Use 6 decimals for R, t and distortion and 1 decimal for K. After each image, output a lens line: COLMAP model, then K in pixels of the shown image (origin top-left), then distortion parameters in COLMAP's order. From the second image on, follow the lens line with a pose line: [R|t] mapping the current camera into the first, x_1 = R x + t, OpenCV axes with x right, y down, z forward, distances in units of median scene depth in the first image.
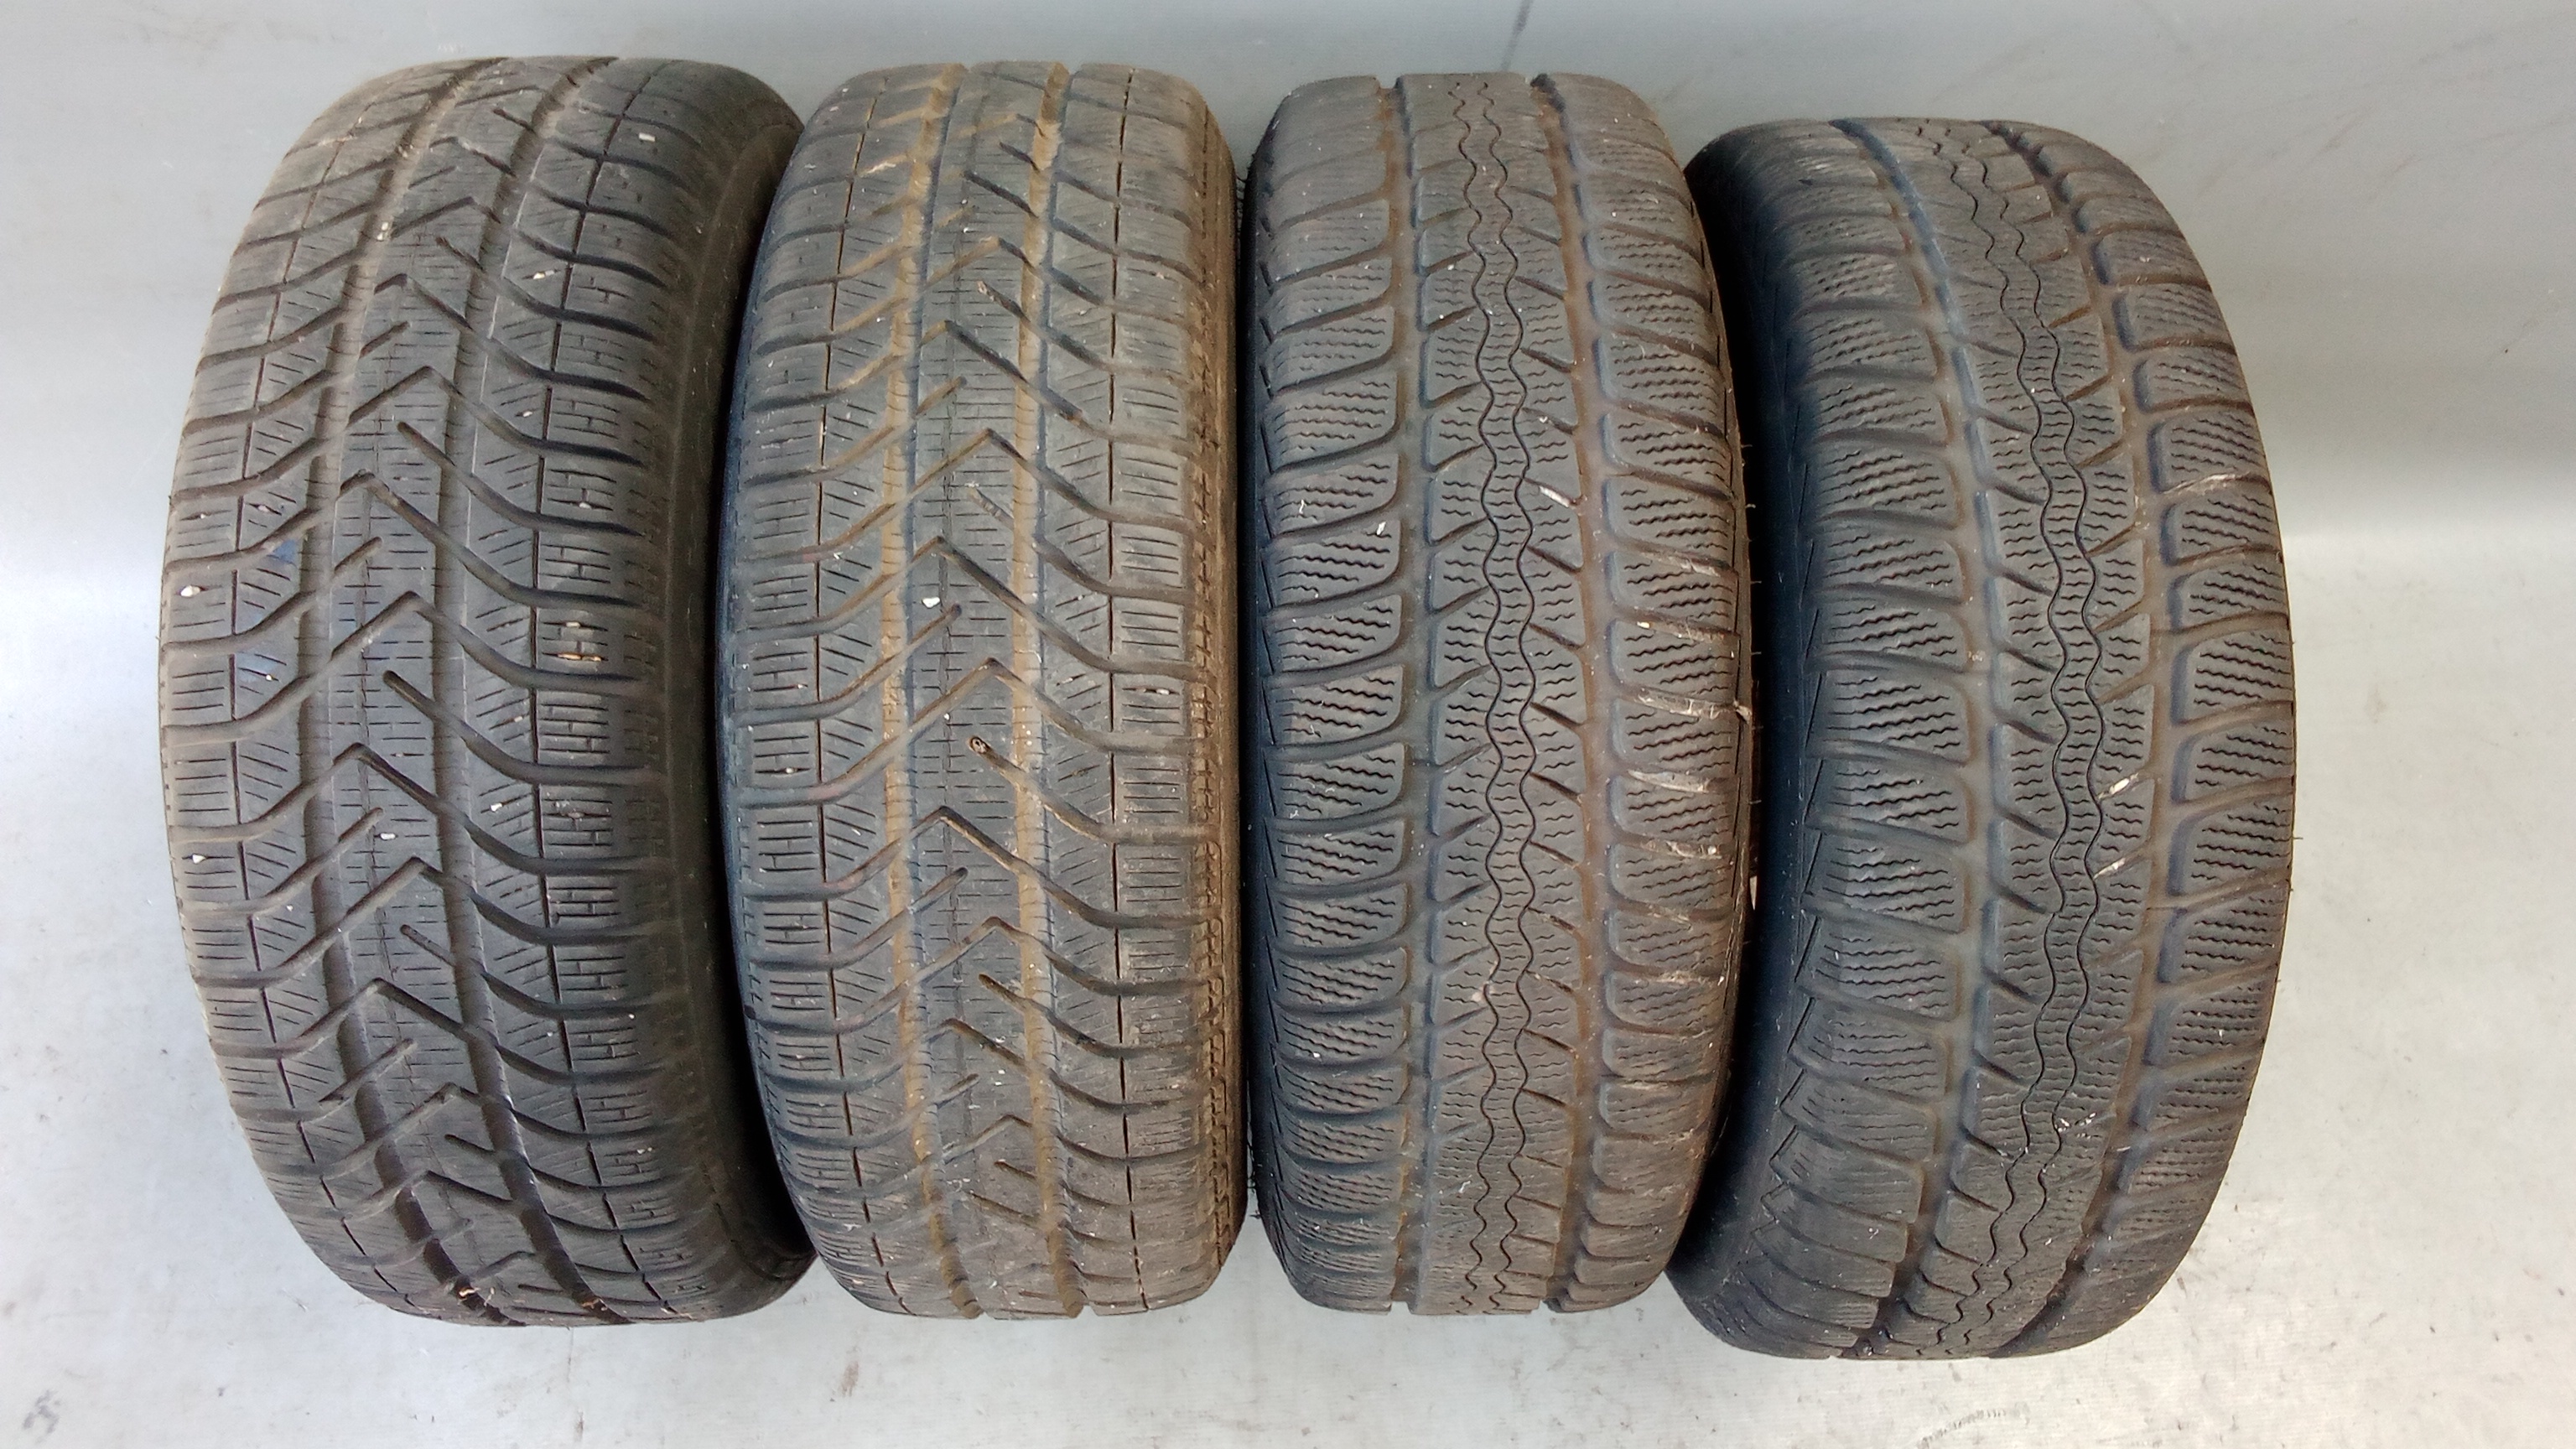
lens RADIAL K [[2083.1, 0, 1282.1], [0, 2083.1, 729.0], [0, 0, 1]] dist [0.050296, -0.078171]
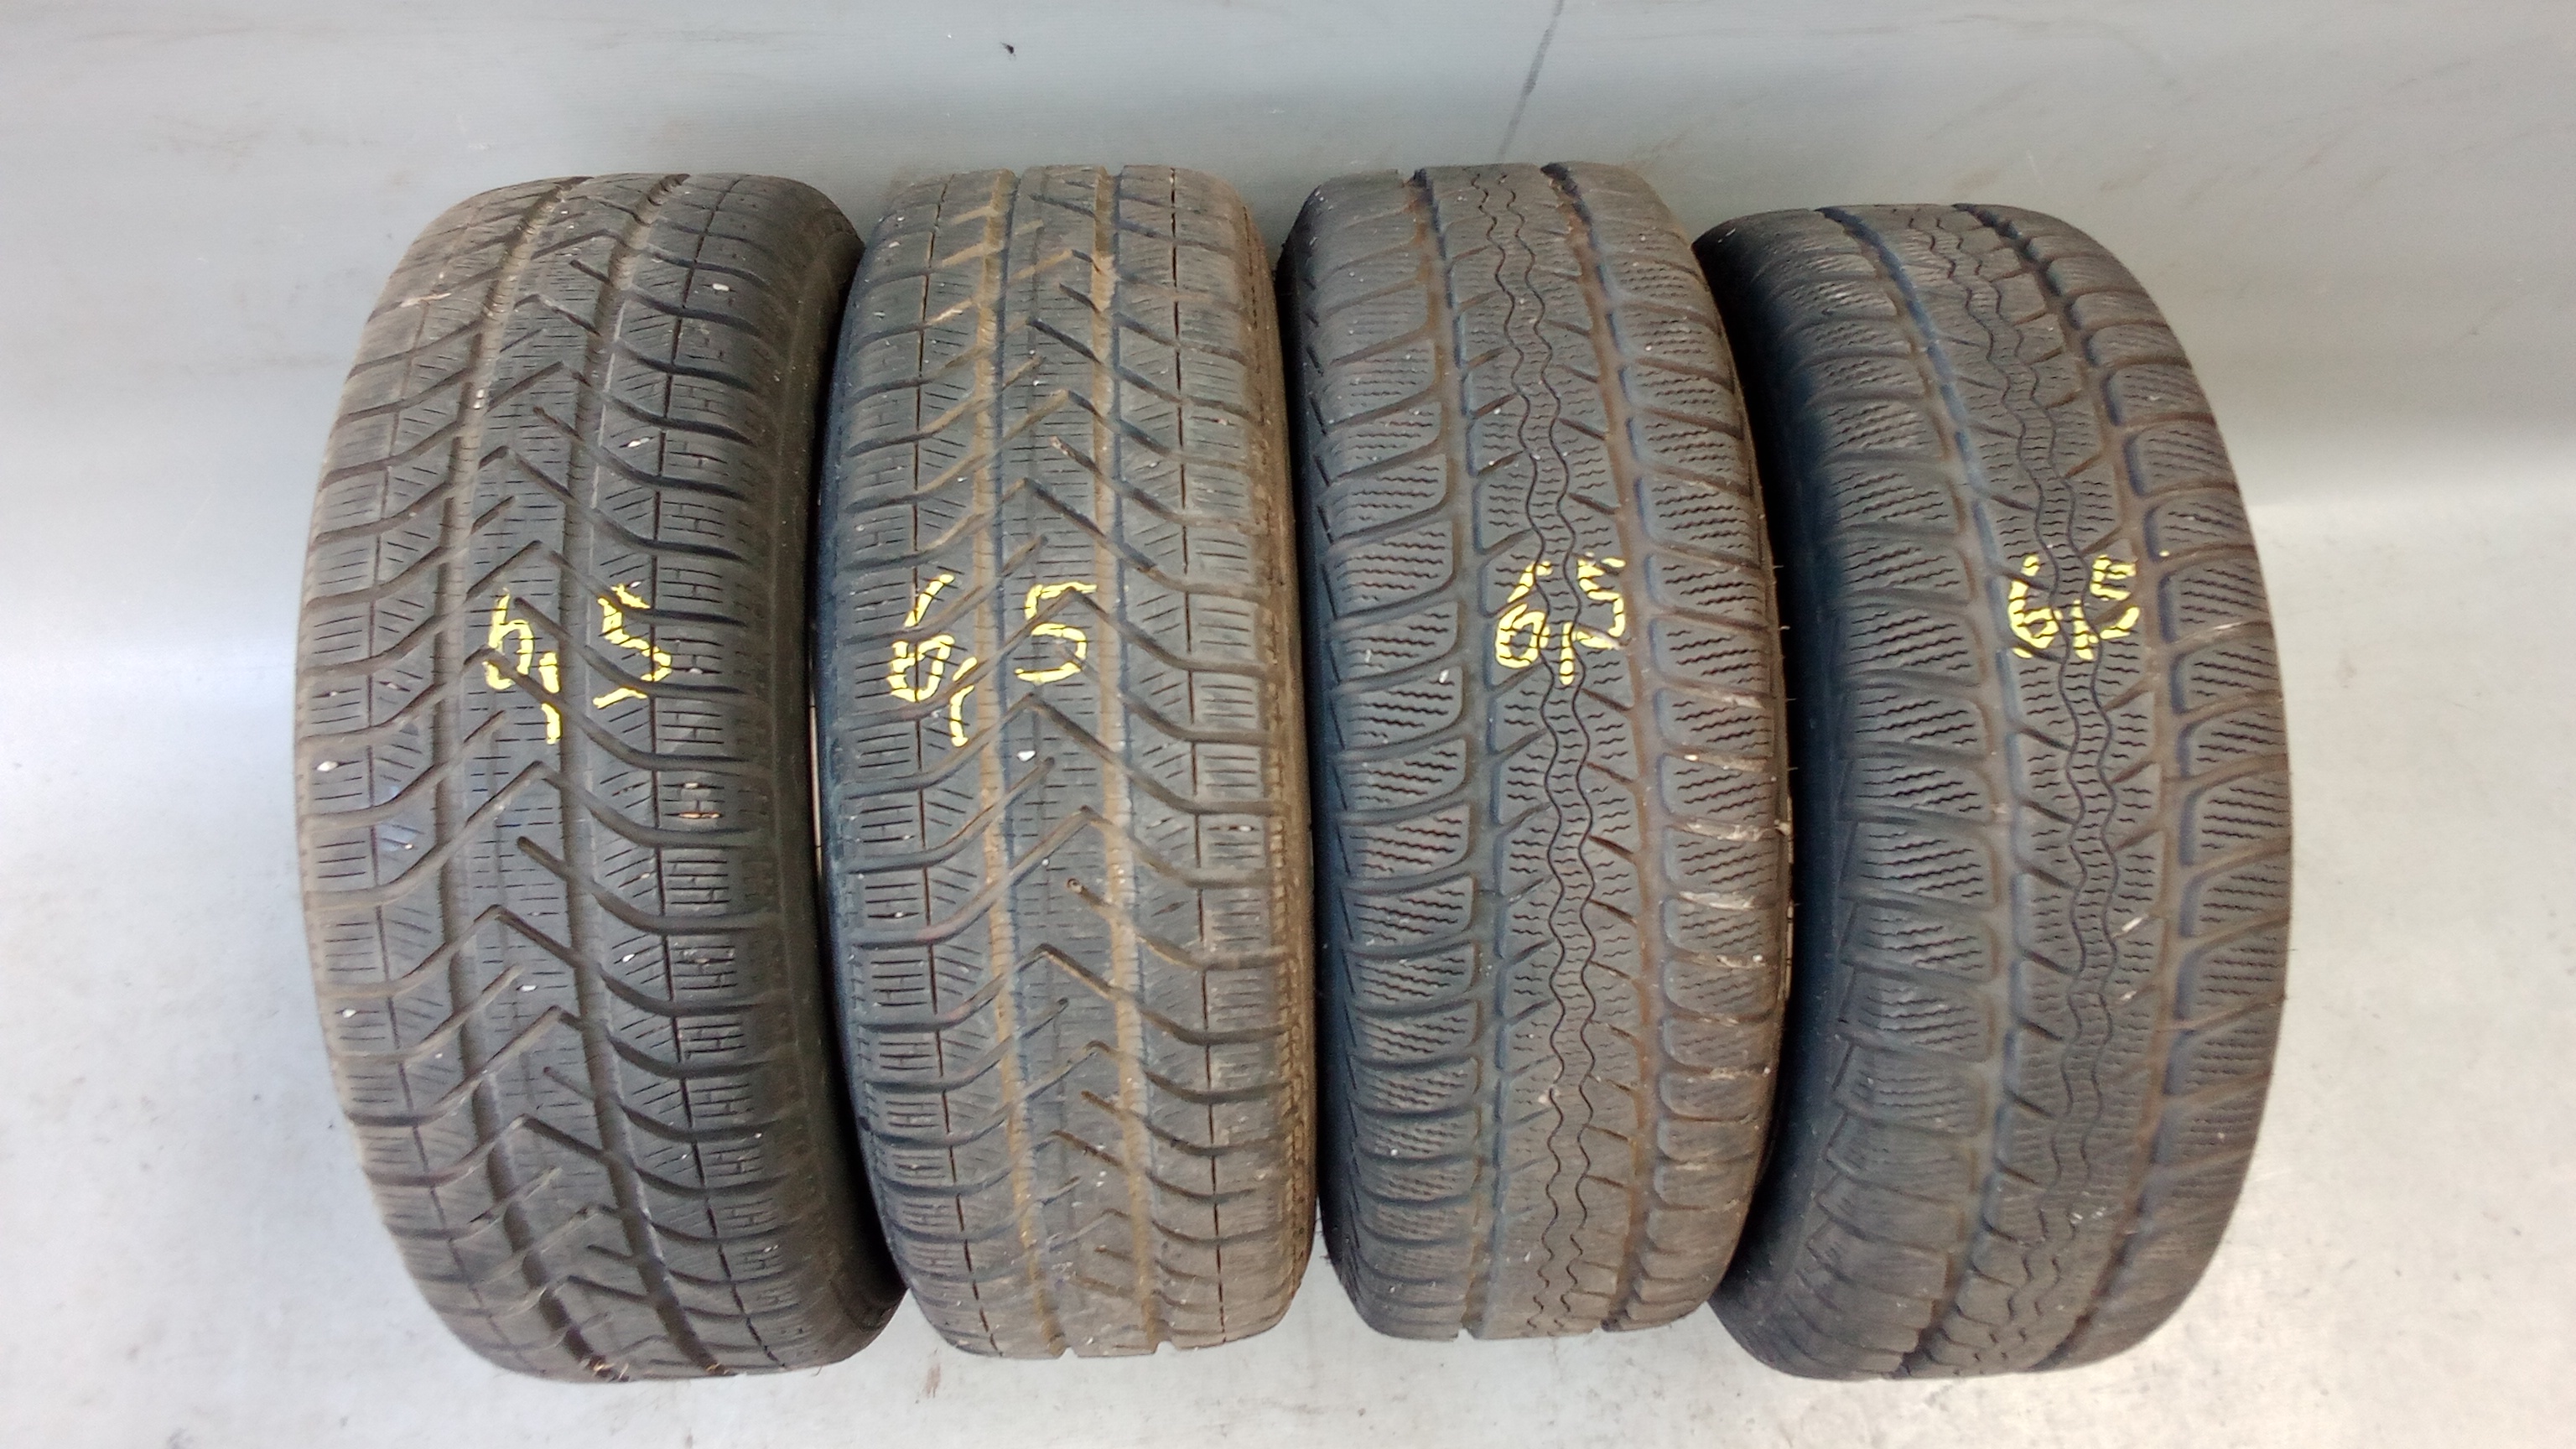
lens RADIAL K [[2083.1, 0, 1297.8], [0, 2083.1, 725.8], [0, 0, 1]] dist [0.050296, -0.078171]
pose [[0.999274, -0.031867, 0.020869, -0.048873], [0.030308, 0.997001, 0.071207, -0.142484], [-0.023076, -0.070523, 0.997243, -0.067697]]
